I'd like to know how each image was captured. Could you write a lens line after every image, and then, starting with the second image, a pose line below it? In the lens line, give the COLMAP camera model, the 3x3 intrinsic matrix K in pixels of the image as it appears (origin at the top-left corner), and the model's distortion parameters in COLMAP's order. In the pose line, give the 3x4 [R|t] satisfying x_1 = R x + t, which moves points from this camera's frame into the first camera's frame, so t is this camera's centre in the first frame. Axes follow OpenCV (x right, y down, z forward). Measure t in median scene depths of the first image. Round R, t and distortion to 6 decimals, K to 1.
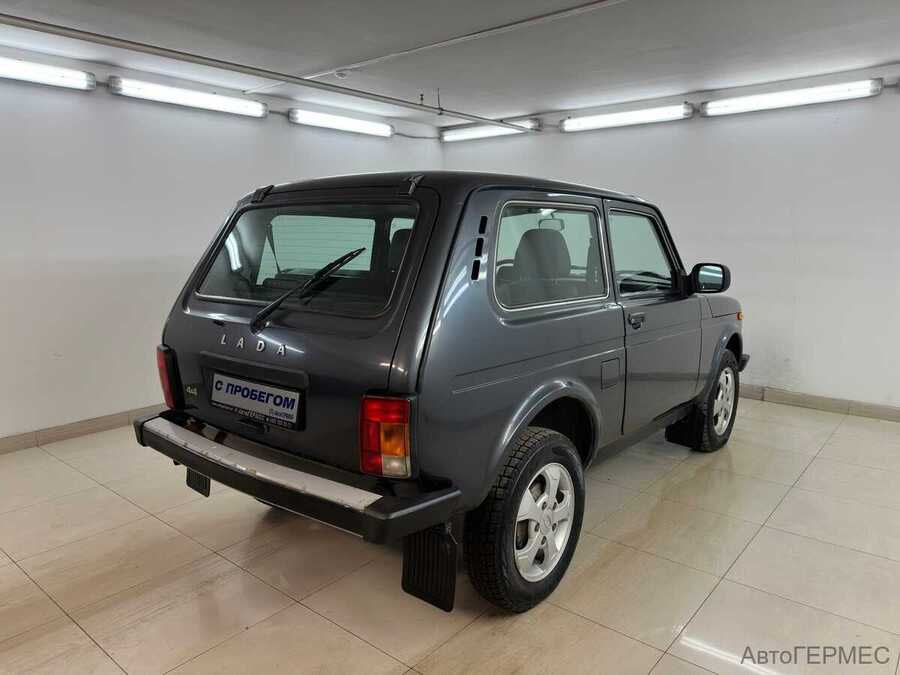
lens RADIAL K [[638.8, 0, 450.0], [0, 638.8, 337.5], [0, 0, 1]] dist [0.000373, -0.043894]
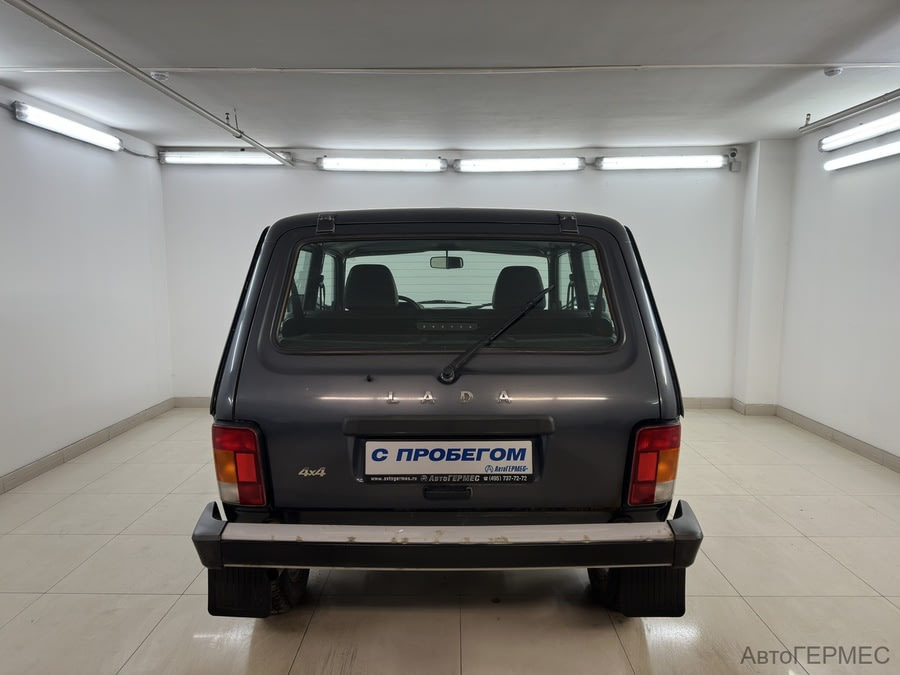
lens RADIAL K [[634.7, 0, 478.9], [0, 634.7, 319.5], [0, 0, 1]] dist [0.054265, -0.109478]
pose [[0.761651, -0.038651, 0.646834, -0.541716], [0.092978, 0.994409, -0.050063, -0.030222], [-0.641282, 0.098272, 0.760986, 0.198047]]
